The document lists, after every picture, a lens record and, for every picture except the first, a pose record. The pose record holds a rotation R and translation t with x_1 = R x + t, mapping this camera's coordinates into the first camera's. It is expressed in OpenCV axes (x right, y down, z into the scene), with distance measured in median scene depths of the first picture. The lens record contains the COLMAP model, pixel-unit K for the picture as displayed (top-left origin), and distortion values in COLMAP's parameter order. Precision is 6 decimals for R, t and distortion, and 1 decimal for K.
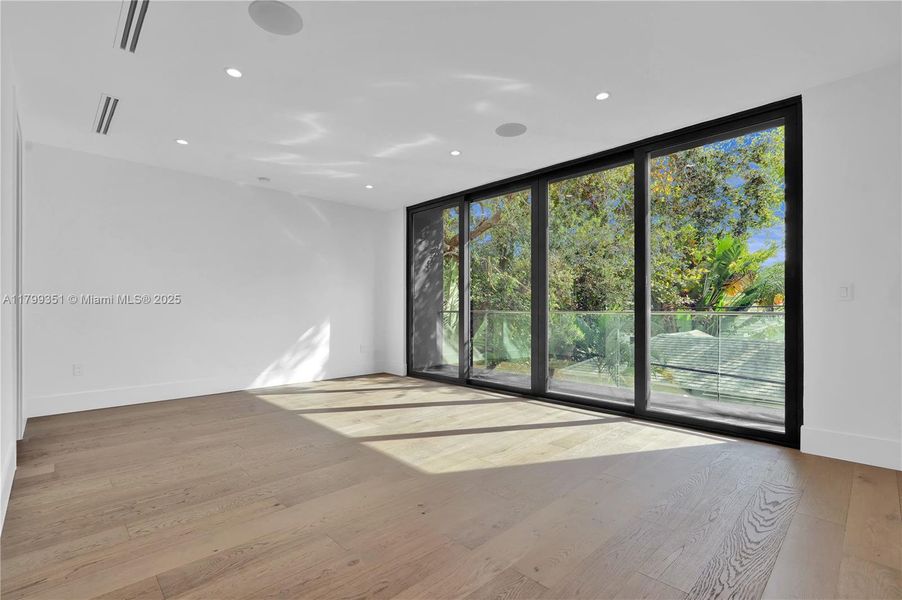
lens RADIAL K [[422.2, 0, 450.8], [0, 422.2, 307.4], [0, 0, 1]] dist [-0.005111, -0.000333]
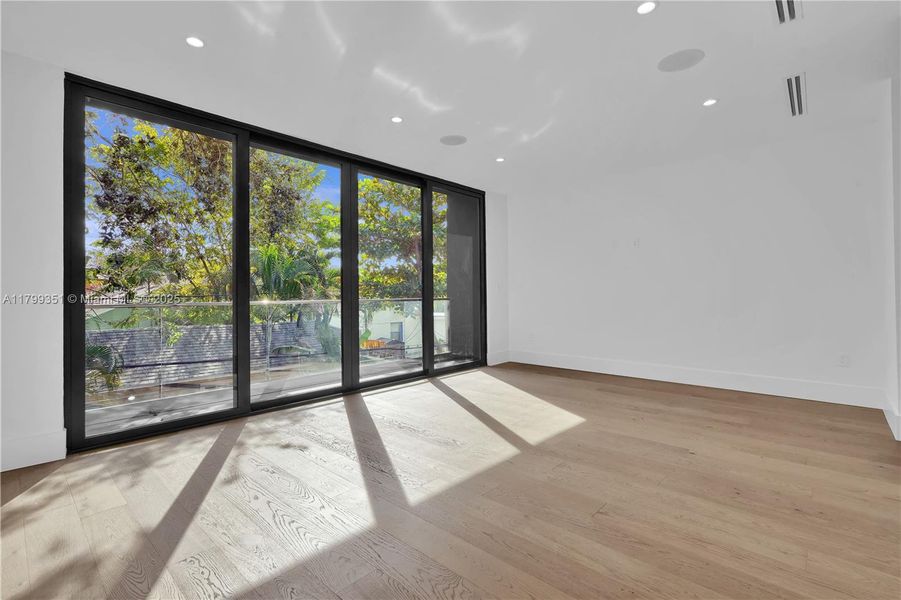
lens RADIAL K [[416.2, 0, 447.2], [0, 416.2, 292.2], [0, 0, 1]] dist [0.000676, 0.000354]
pose [[-0.069985, -0.001092, 0.997547, -0.889887], [0.003953, 0.999991, 0.001372, -0.012791], [-0.997540, 0.004040, -0.069980, 1.004171]]
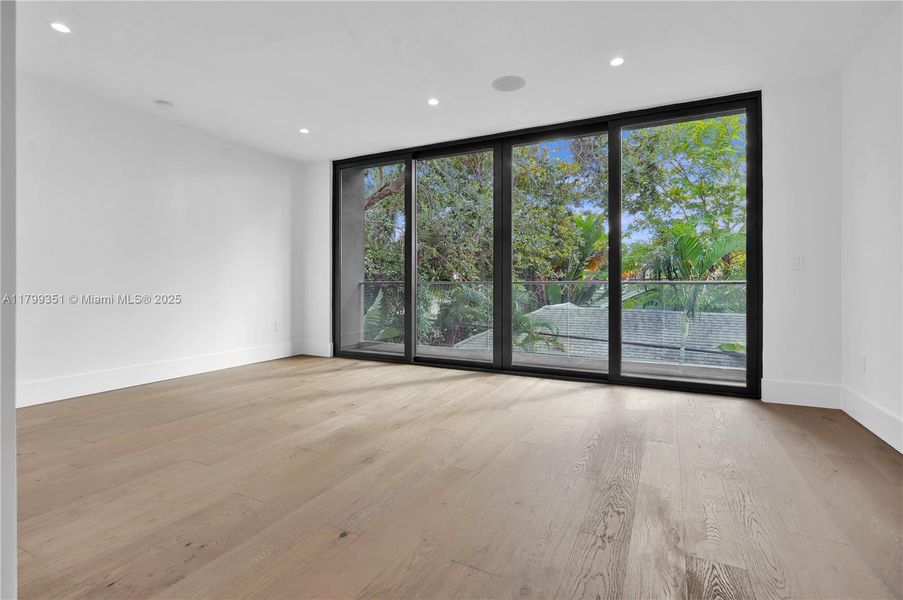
lens RADIAL K [[439.5, 0, 451.5], [0, 439.5, 280.9], [0, 0, 1]] dist [-0.002539, -0.000428]
pose [[0.944540, 0.002059, 0.328389, -0.268422], [-0.000391, 0.999987, -0.005146, 0.018583], [-0.328395, 0.004733, 0.944529, 0.121835]]
